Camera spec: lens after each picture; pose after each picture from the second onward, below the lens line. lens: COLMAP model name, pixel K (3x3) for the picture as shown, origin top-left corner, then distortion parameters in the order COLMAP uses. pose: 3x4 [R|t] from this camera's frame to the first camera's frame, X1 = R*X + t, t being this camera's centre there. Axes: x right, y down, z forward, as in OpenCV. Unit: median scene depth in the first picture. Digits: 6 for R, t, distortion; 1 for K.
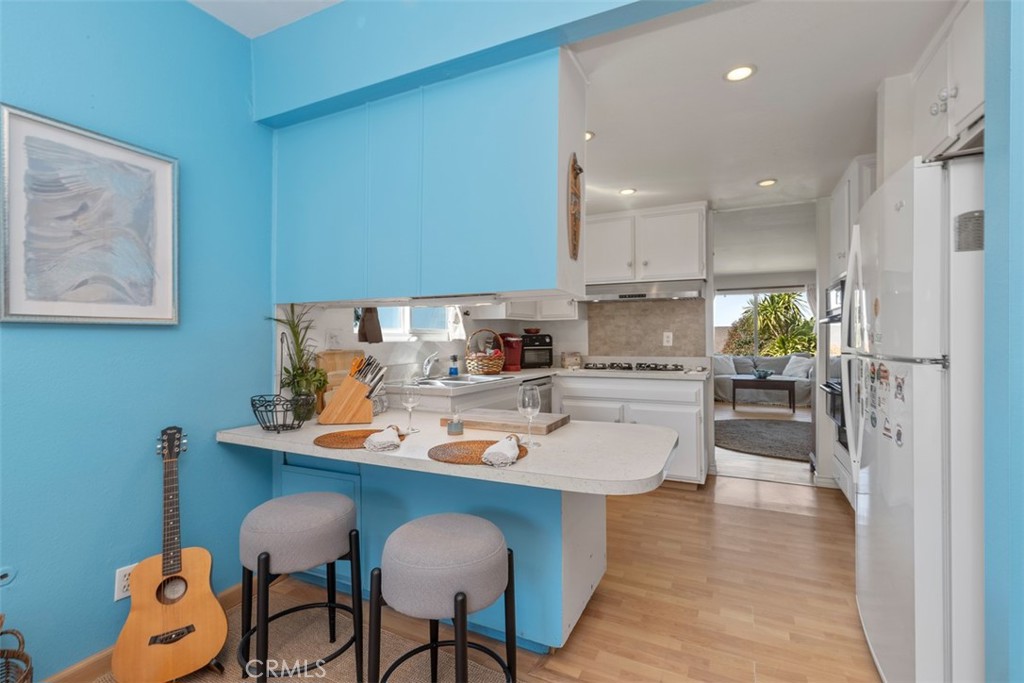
lens RADIAL K [[466.8, 0, 522.3], [0, 466.8, 329.3], [0, 0, 1]] dist [-0.000103, -0.000183]
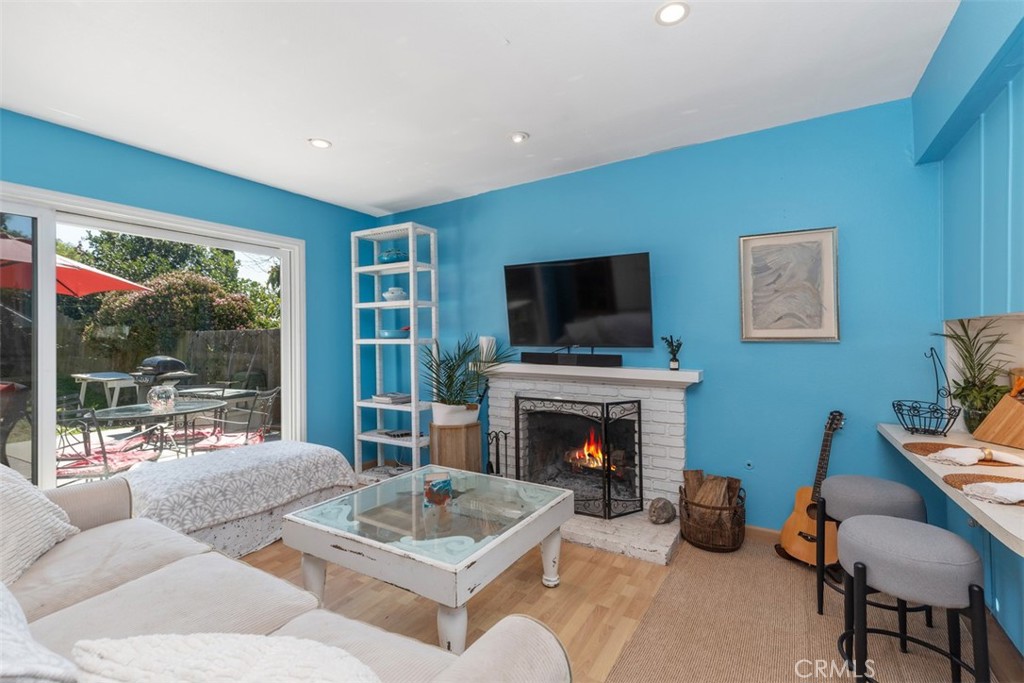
lens RADIAL K [[466.8, 0, 512.1], [0, 466.8, 337.2], [0, 0, 1]] dist [-0.000103, -0.000183]
pose [[-0.084460, 0.000020, -0.996427, 0.712220], [0.010408, 0.999945, -0.000862, -0.028173], [0.996372, -0.010444, -0.084456, 0.103644]]
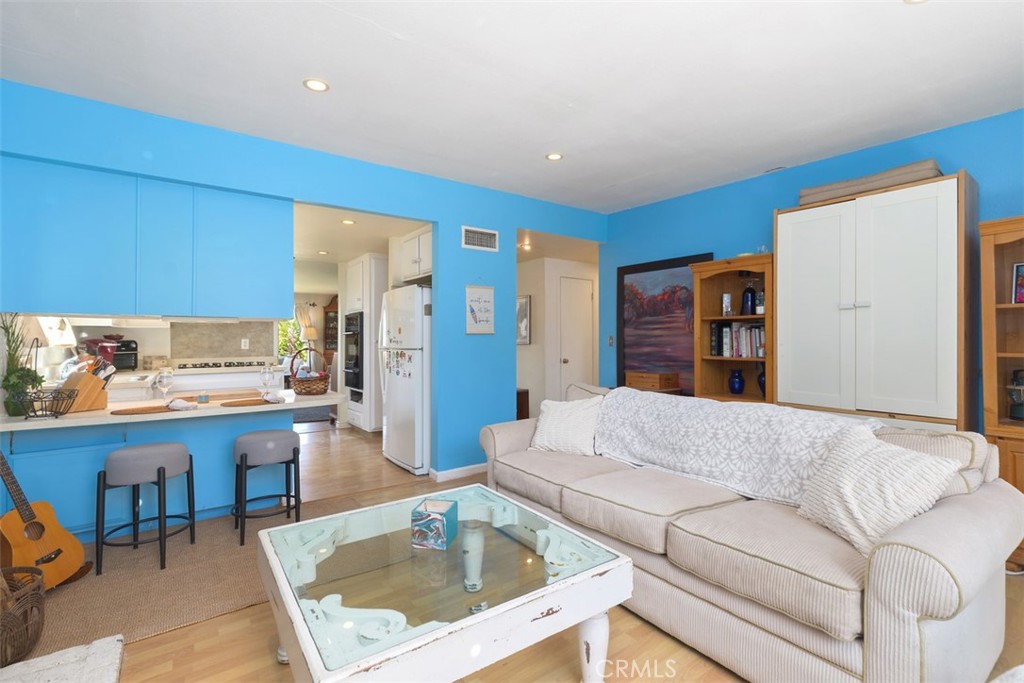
lens RADIAL K [[466.8, 0, 509.7], [0, 466.8, 341.2], [0, 0, 1]] dist [-0.000103, -0.000183]
pose [[0.471914, 0.001286, 0.881644, -1.055386], [-0.011049, 0.999929, 0.004455, -0.004633], [-0.881576, -0.011844, 0.471894, -0.674689]]
